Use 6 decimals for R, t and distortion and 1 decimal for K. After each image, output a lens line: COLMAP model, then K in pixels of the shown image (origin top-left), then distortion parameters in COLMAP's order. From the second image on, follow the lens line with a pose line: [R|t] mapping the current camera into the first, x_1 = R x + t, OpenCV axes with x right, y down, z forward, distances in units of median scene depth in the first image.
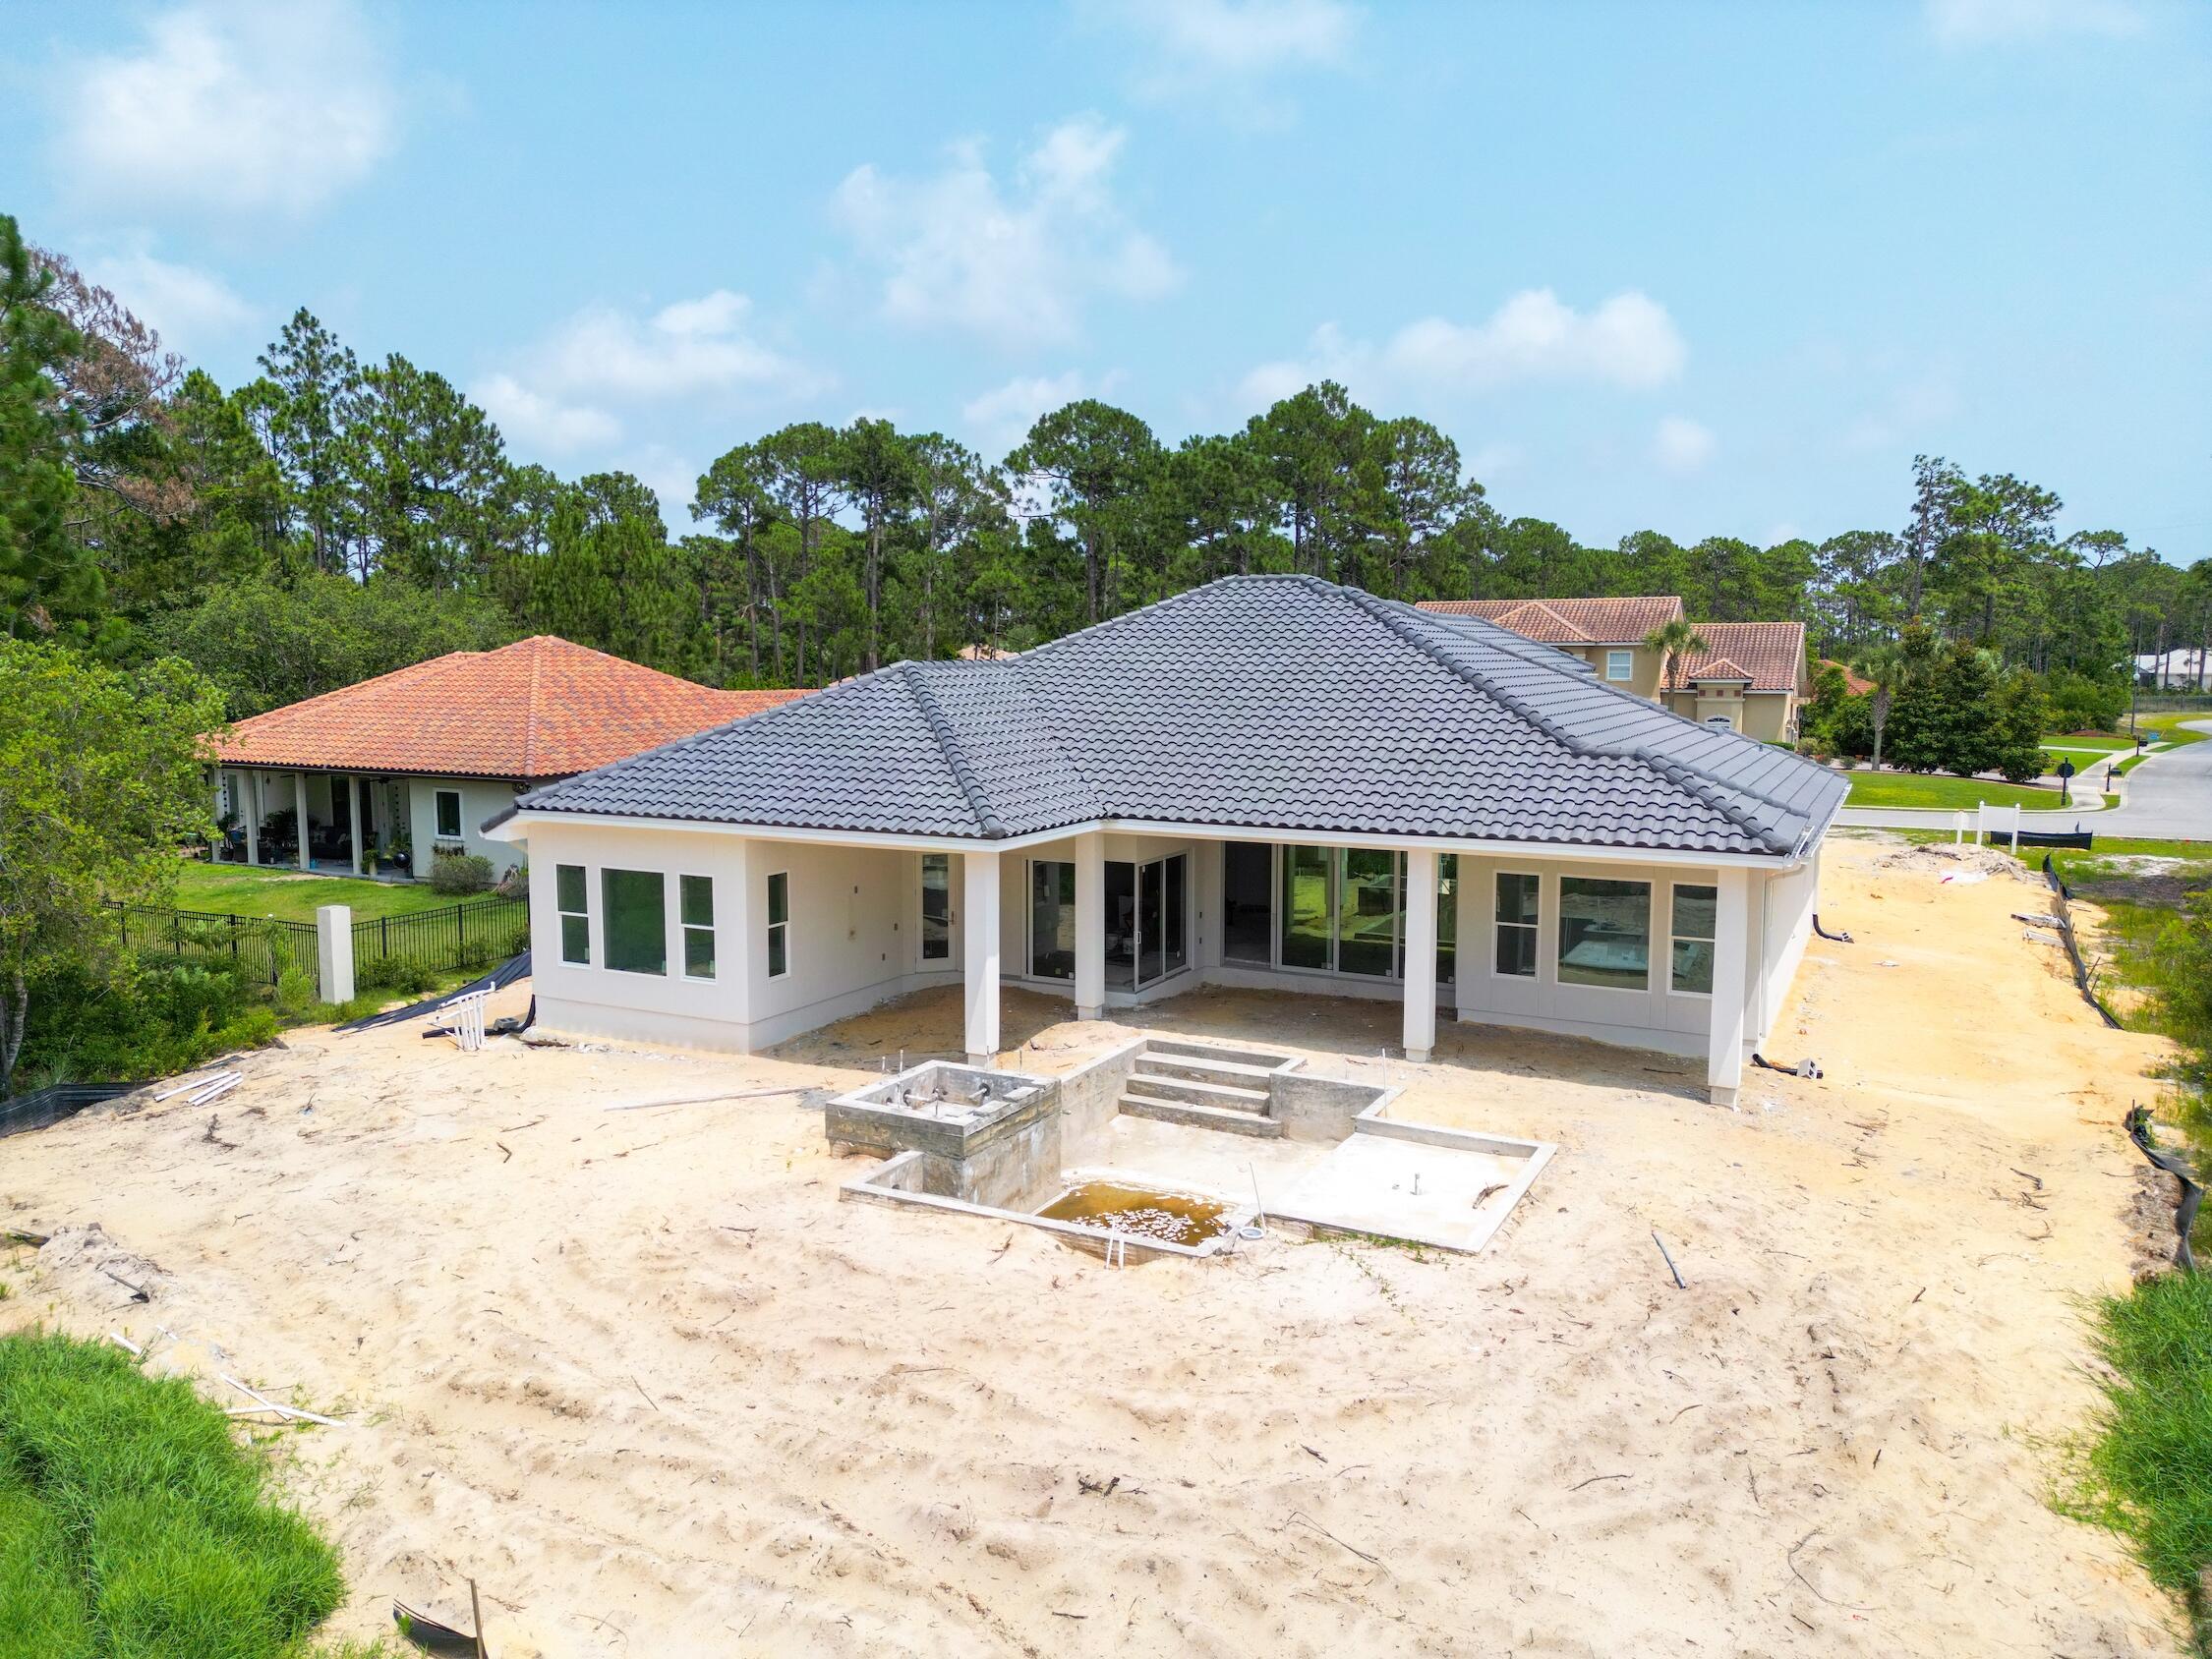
lens RADIAL K [[1545.3, 0, 1106.0], [0, 1545.3, 829.5], [0, 0, 1]] dist [0.091766, -0.105957]
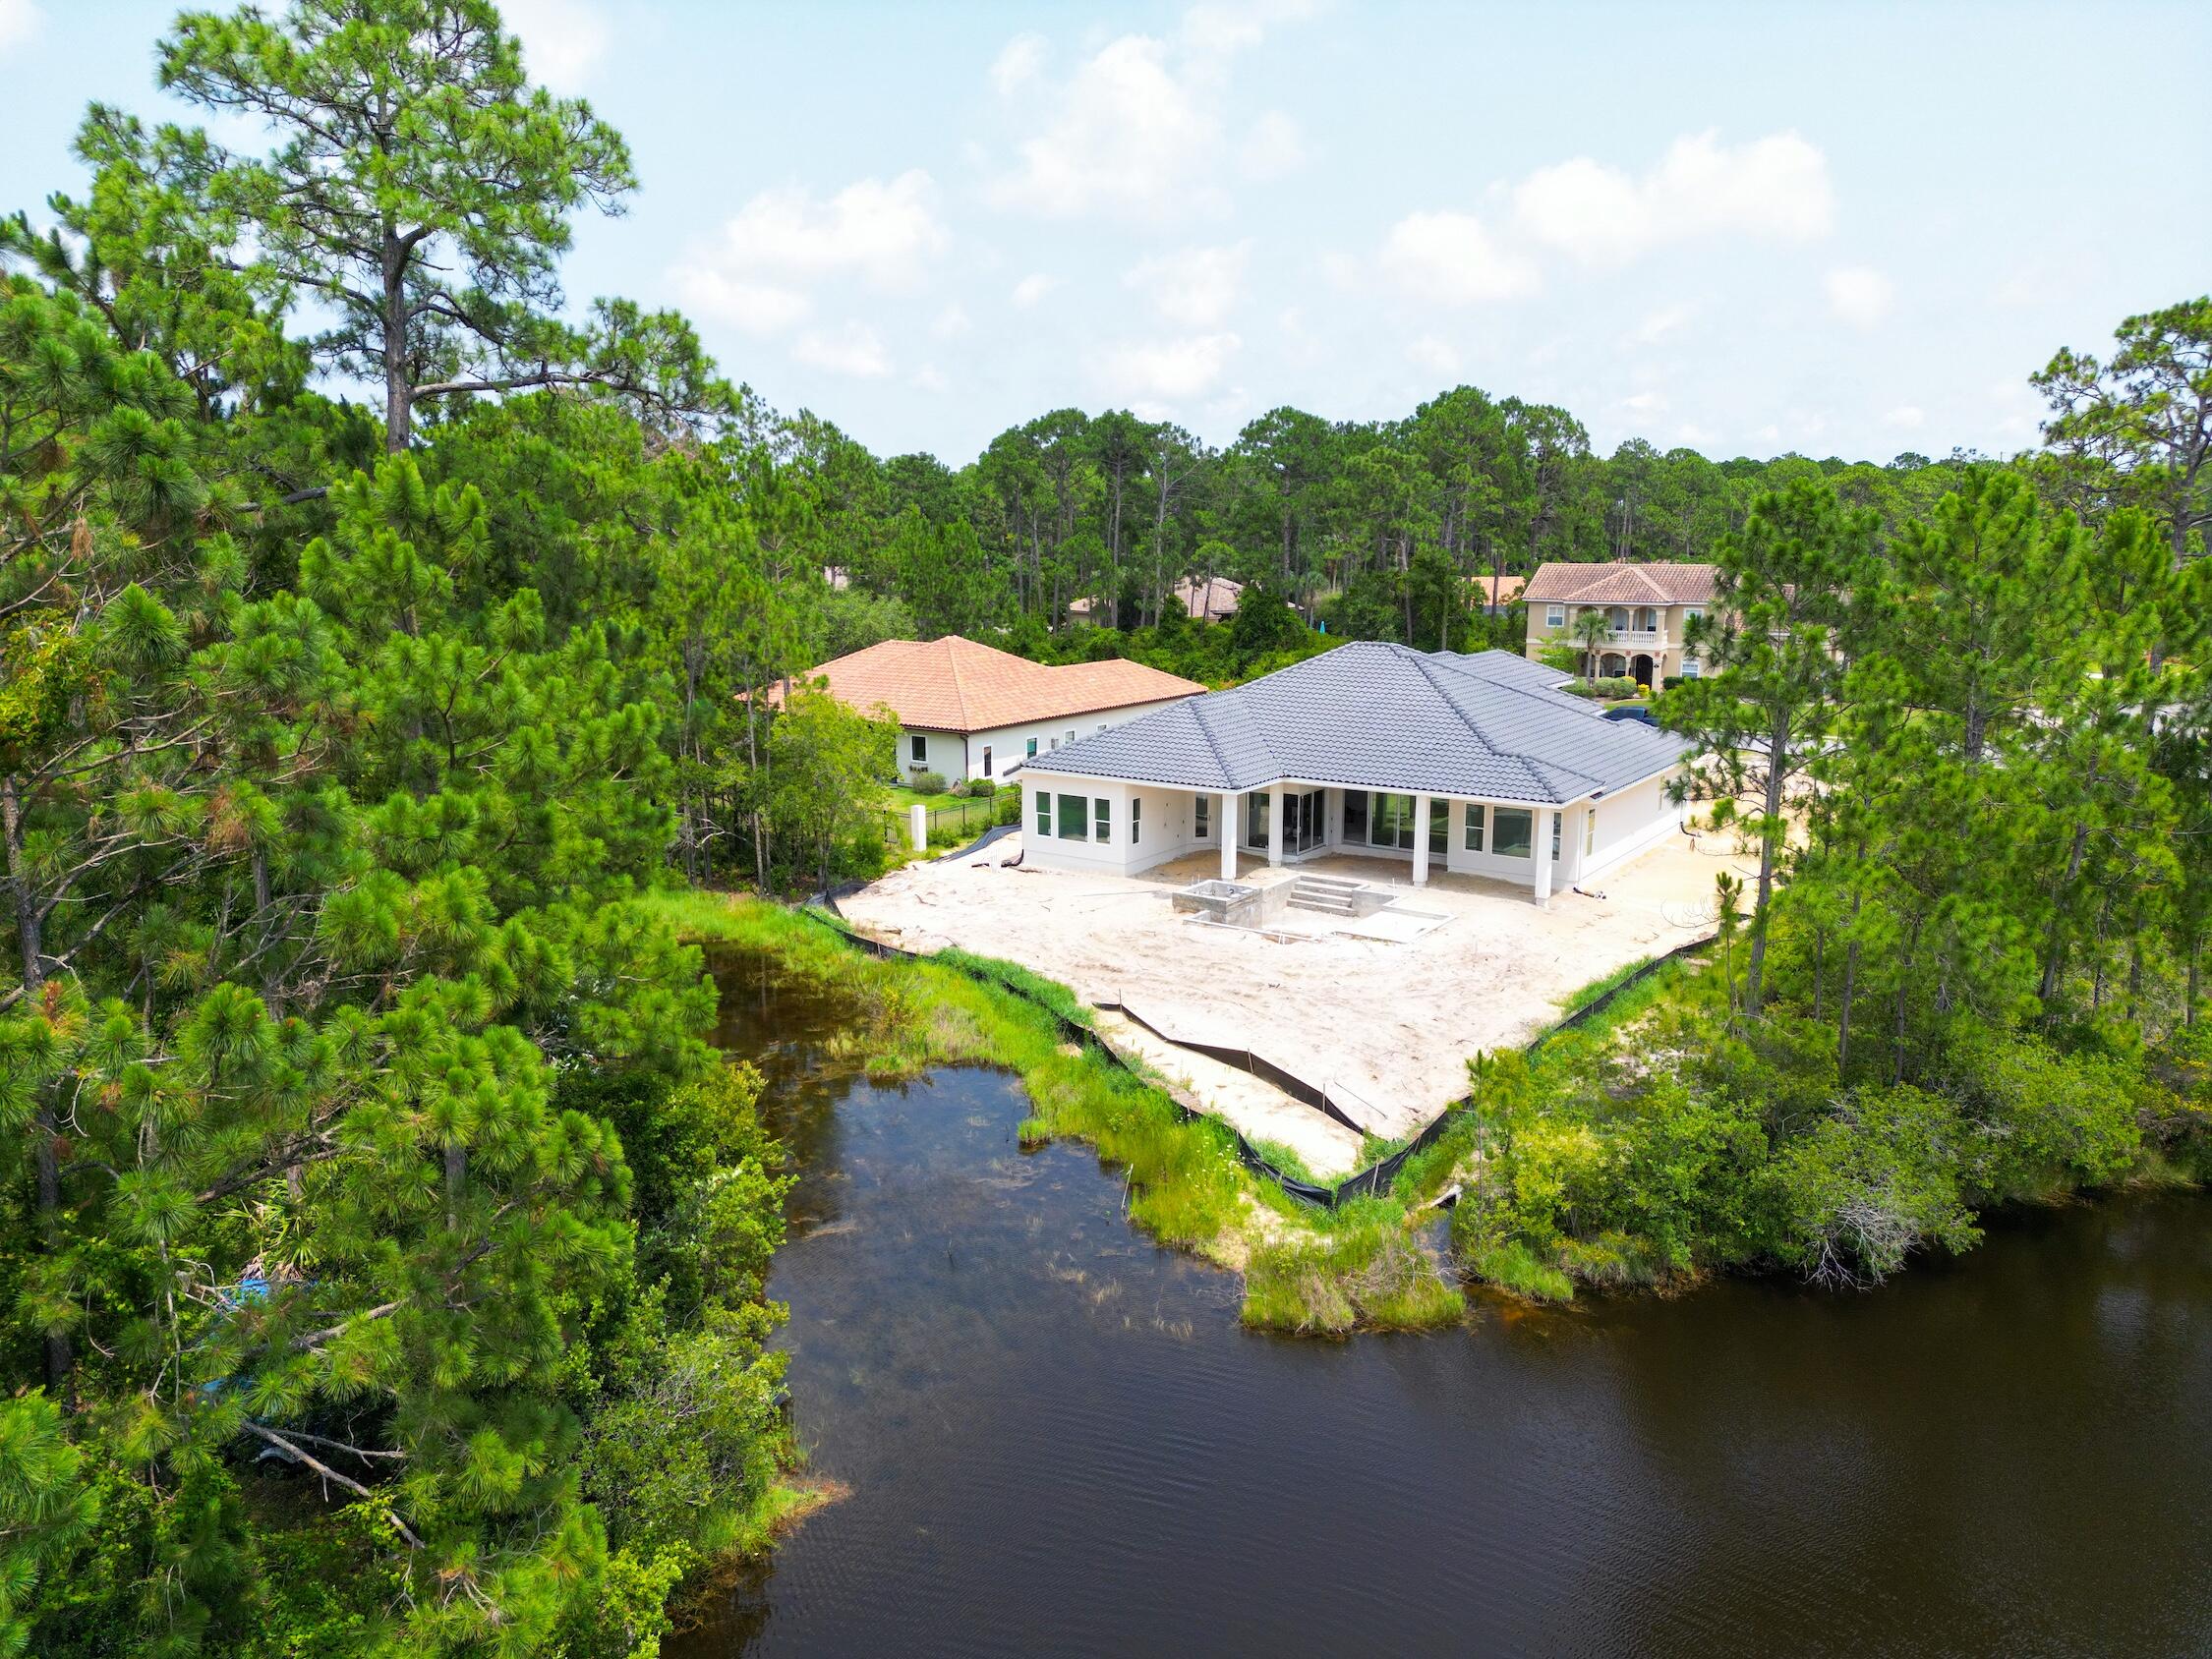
lens RADIAL K [[1545.3, 0, 1106.0], [0, 1545.3, 829.5], [0, 0, 1]] dist [0.091766, -0.105957]
pose [[0.992285, 0.020958, -0.122194, 0.019577], [-0.010798, 0.996473, 0.083216, -0.117293], [0.123507, -0.081255, 0.989011, -1.278405]]
